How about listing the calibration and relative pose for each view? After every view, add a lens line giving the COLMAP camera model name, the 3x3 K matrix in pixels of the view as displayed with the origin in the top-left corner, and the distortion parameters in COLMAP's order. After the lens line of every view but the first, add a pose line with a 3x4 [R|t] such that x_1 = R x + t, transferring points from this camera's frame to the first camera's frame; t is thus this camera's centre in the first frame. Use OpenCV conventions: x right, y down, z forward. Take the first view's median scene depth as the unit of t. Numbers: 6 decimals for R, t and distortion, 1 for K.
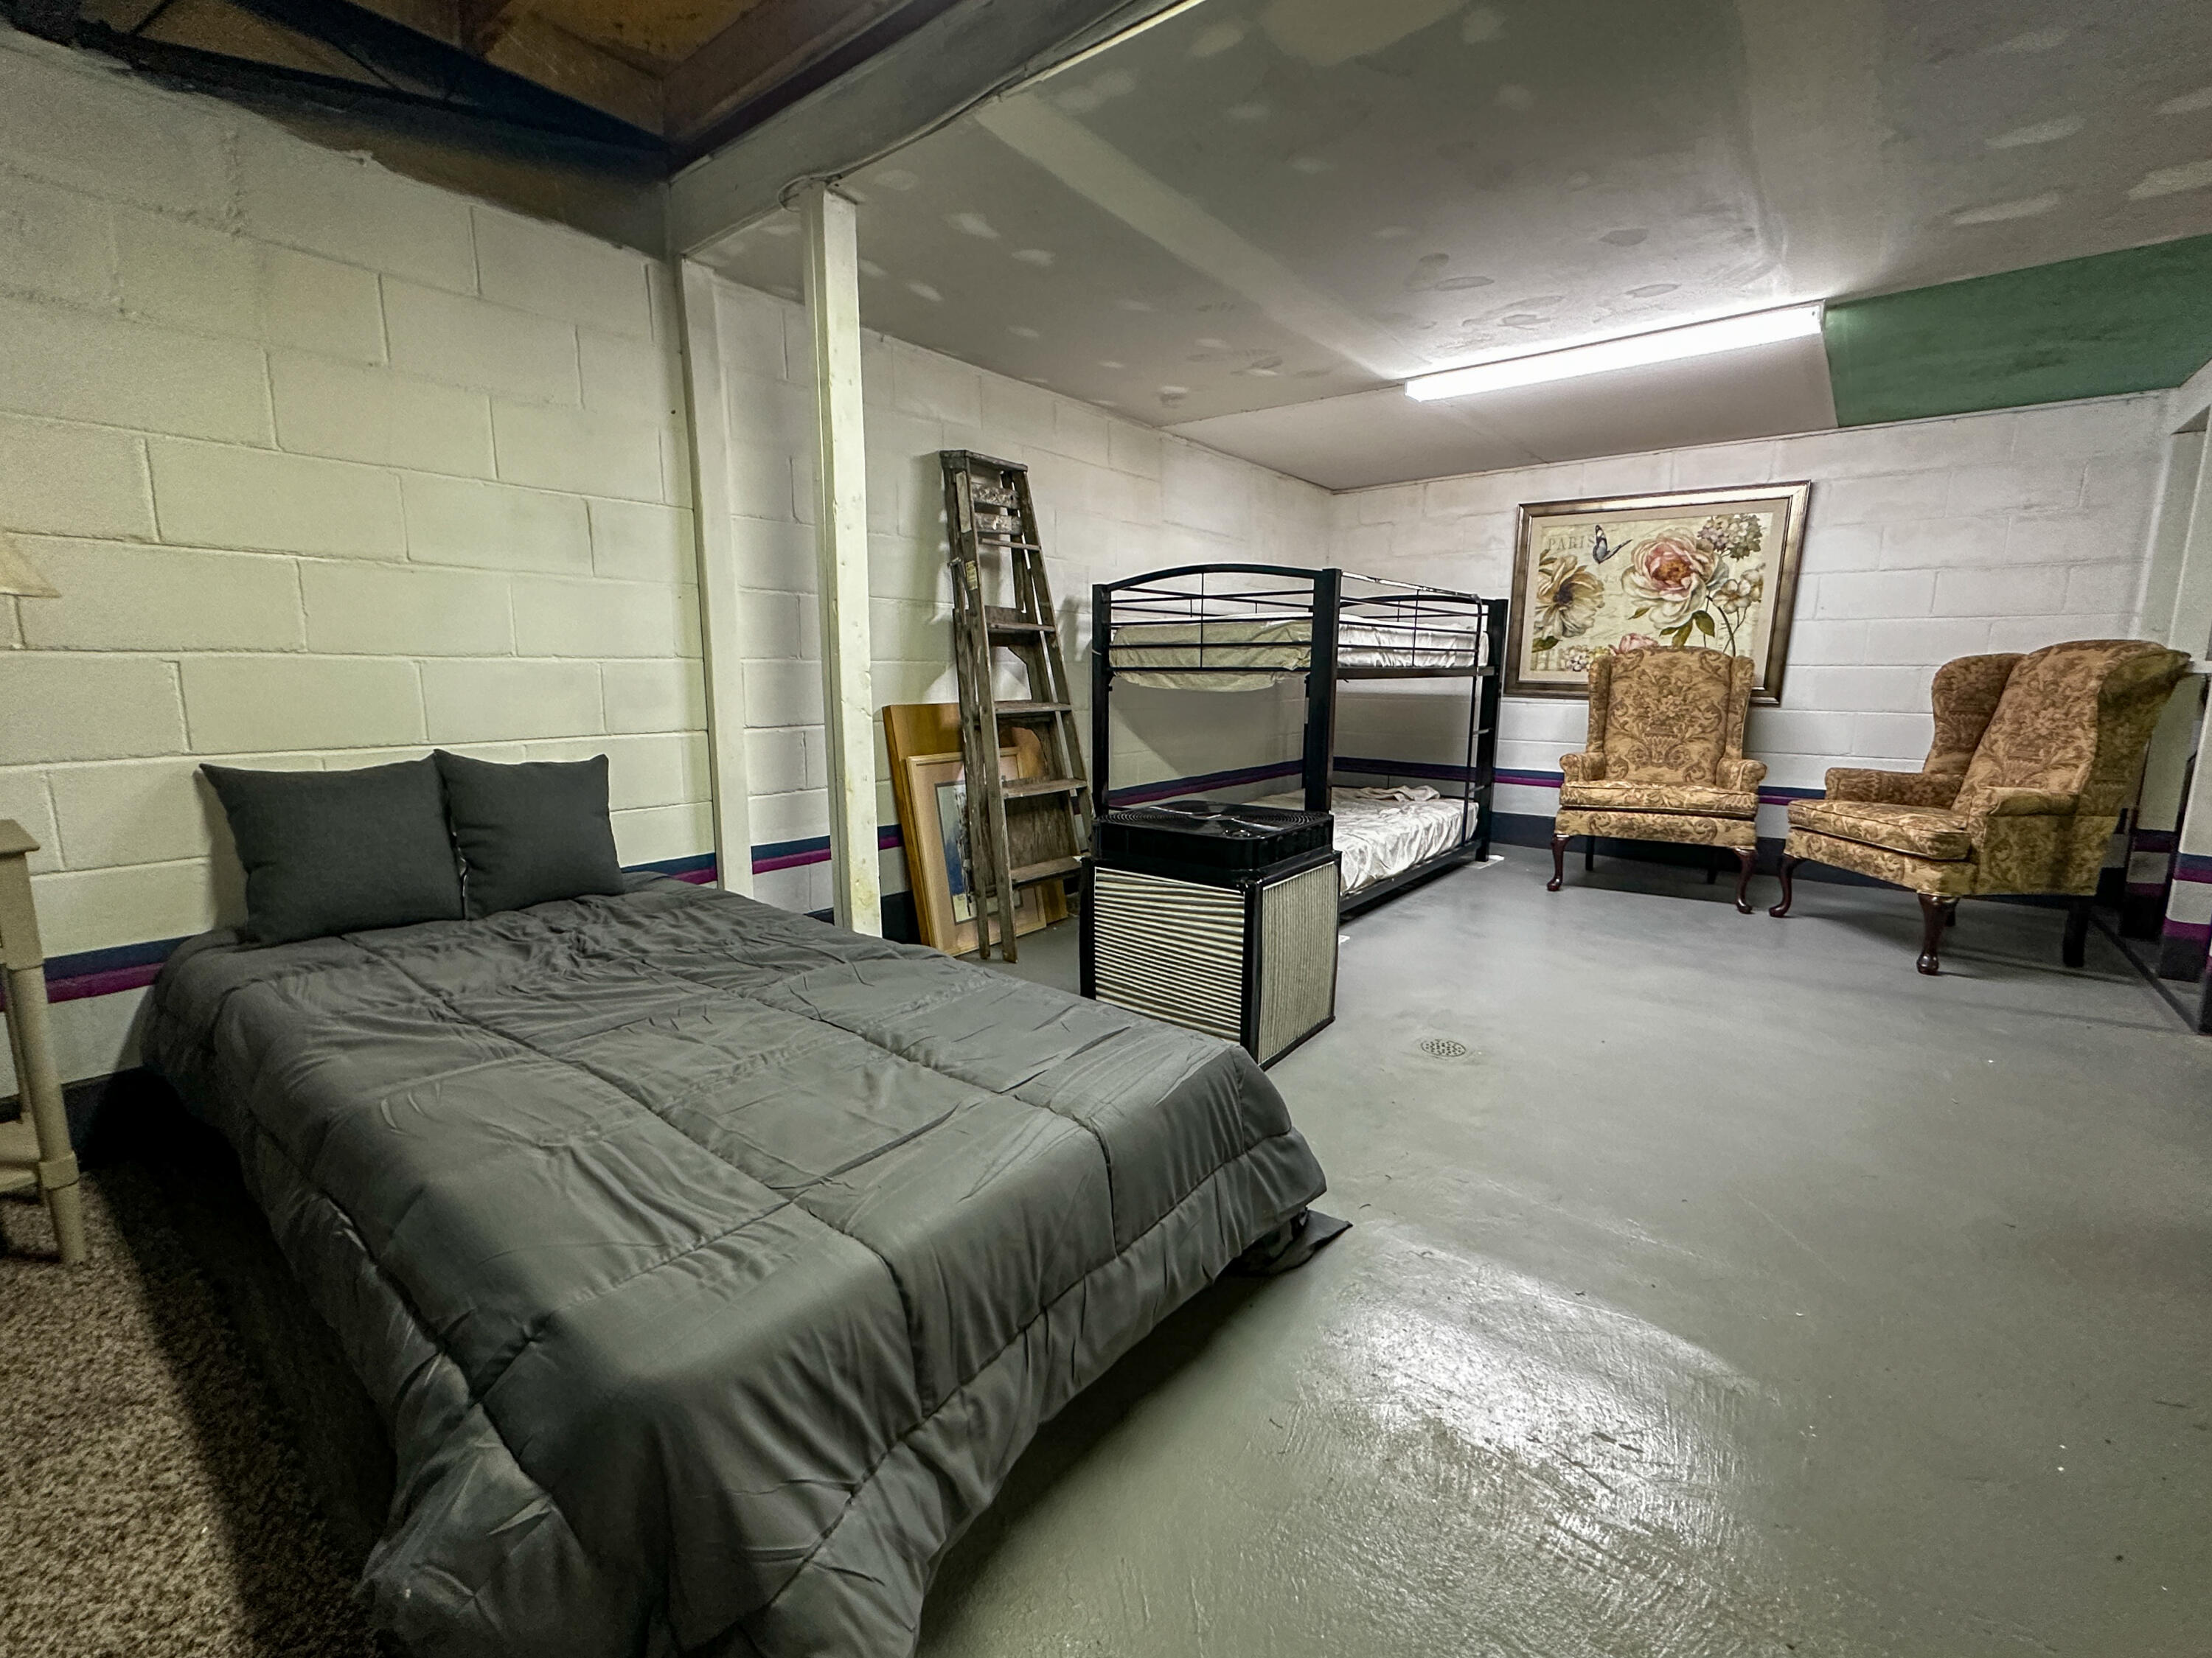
lens RADIAL K [[955.5, 0, 1106.0], [0, 955.5, 829.0], [0, 0, 1]] dist [-0.000967, -0.000528]
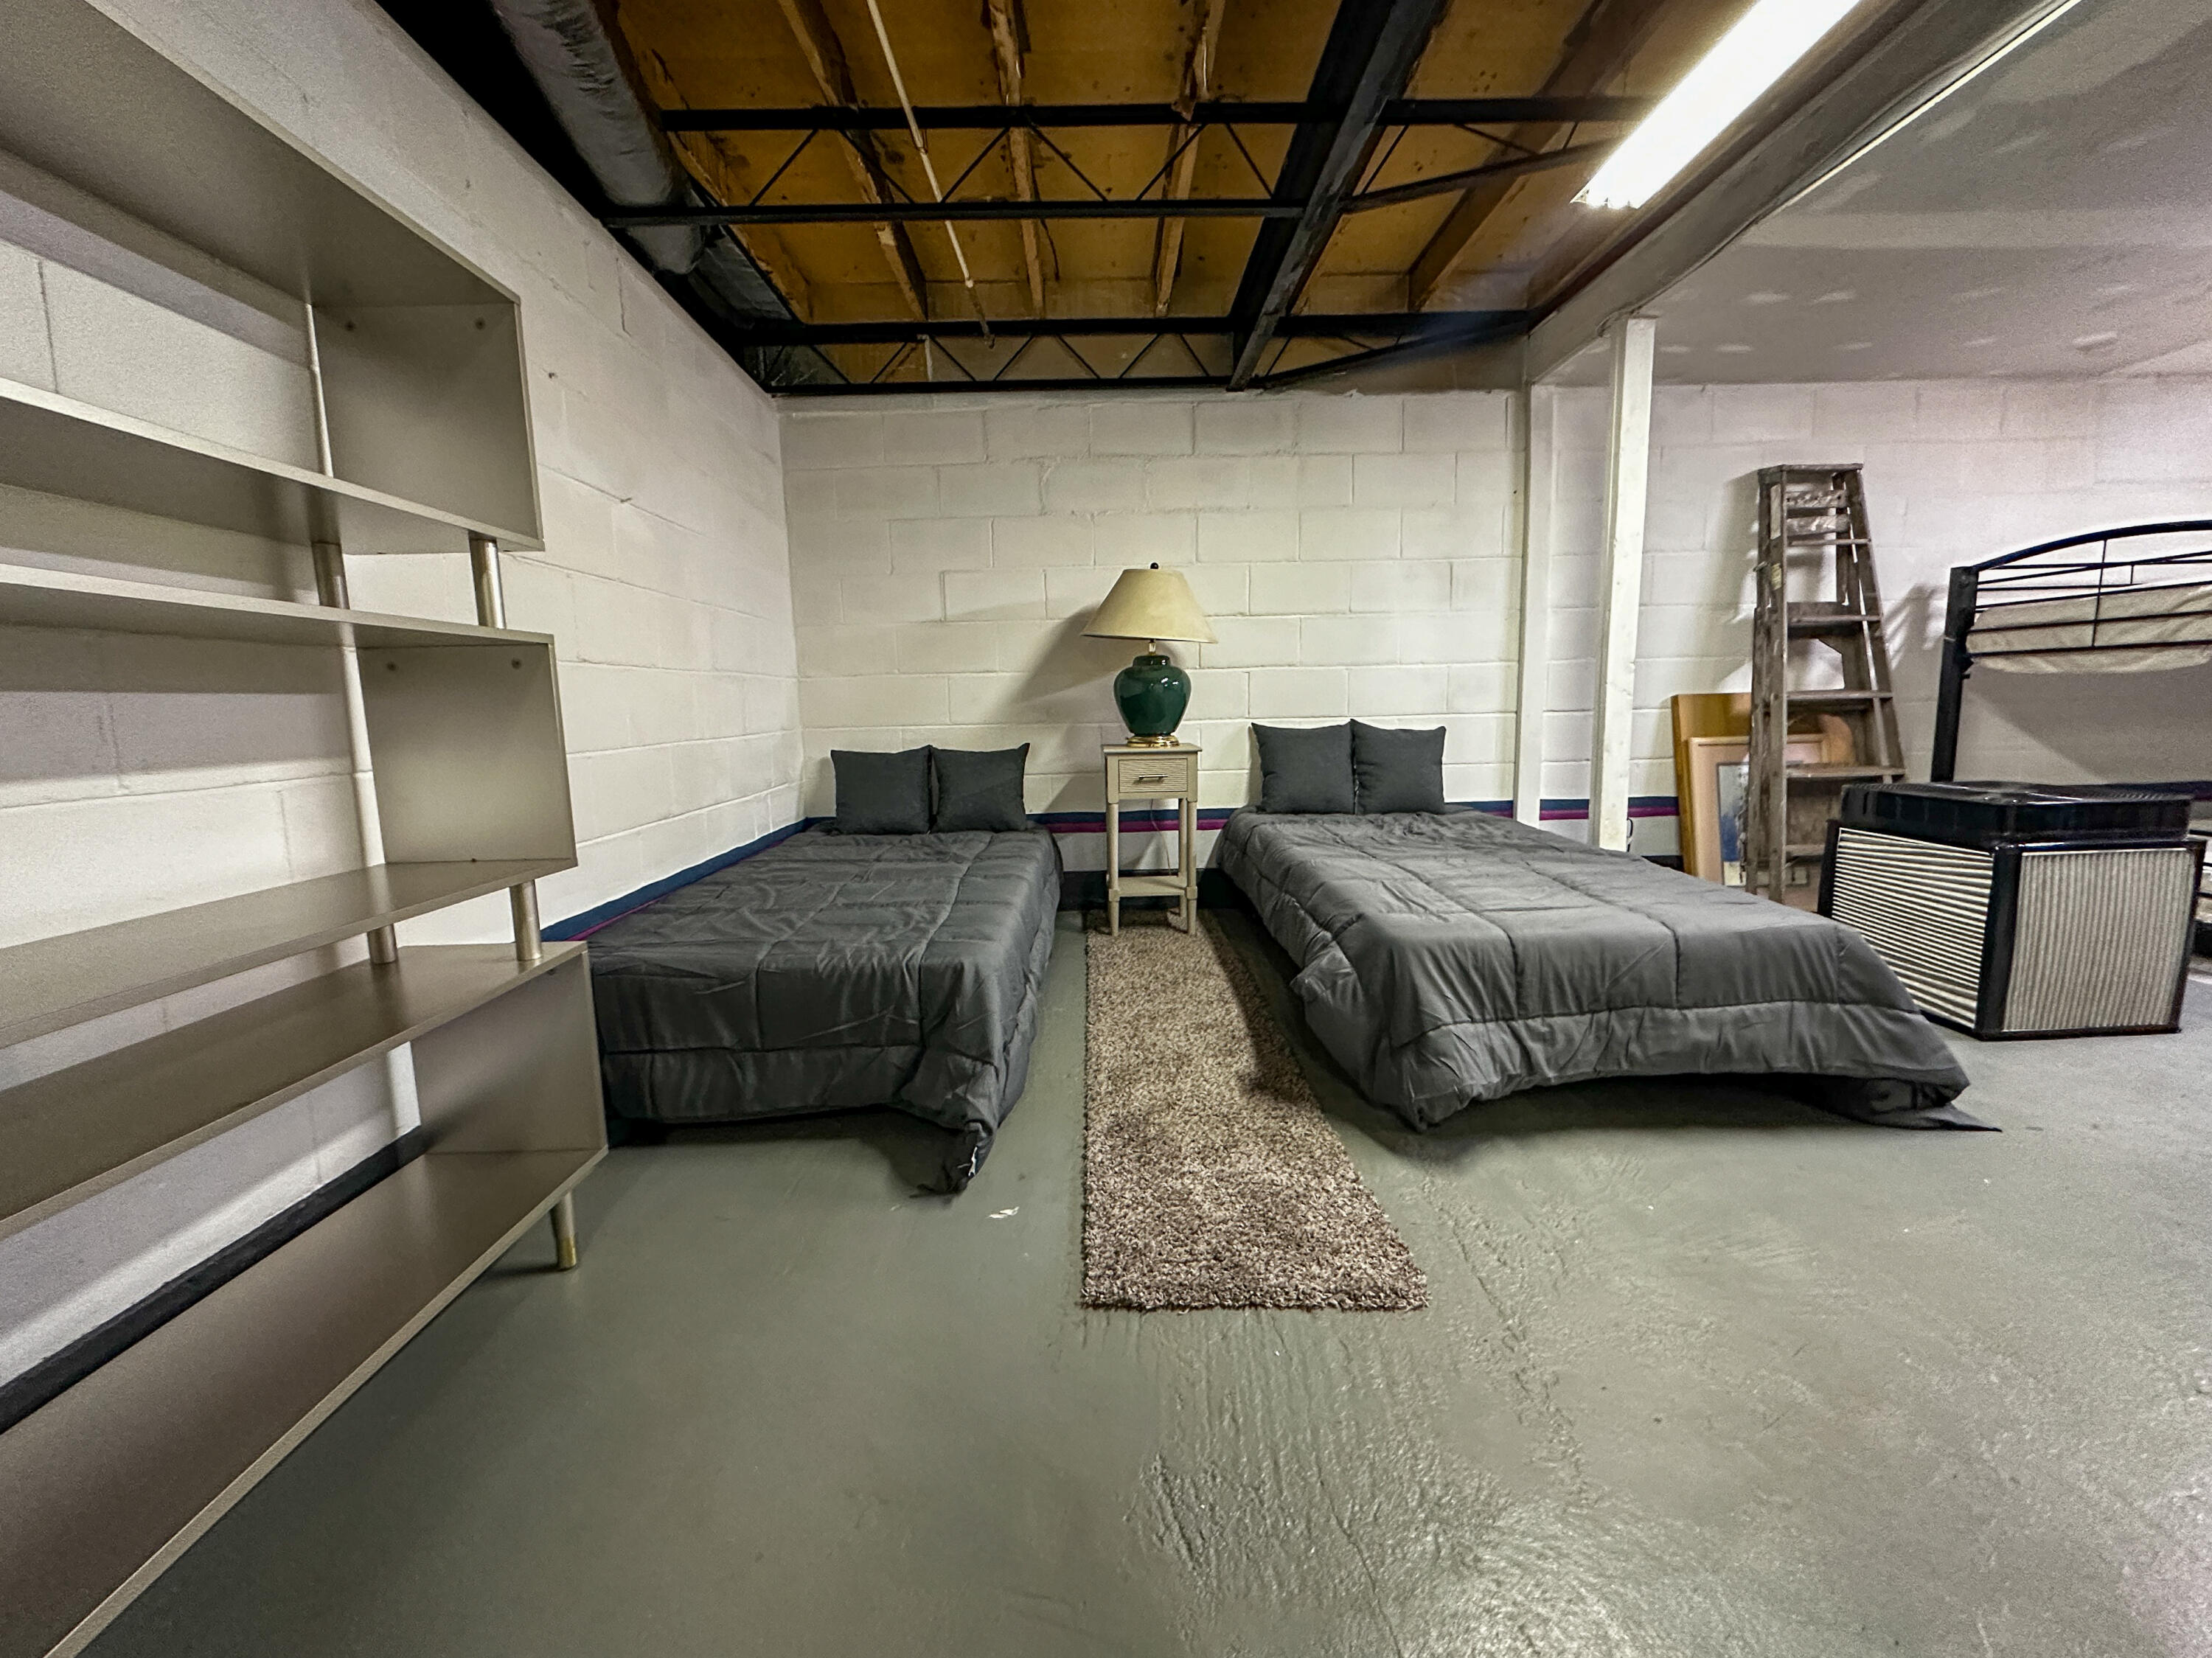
lens RADIAL K [[885.2, 0, 1111.8], [0, 885.2, 829.5], [0, 0, 1]] dist [0.001708, 0.000705]
pose [[0.638879, 0.092016, -0.763785, 0.174786], [-0.100159, 0.994320, 0.036009, 0.066013], [0.762760, 0.053494, 0.644466, -0.234181]]
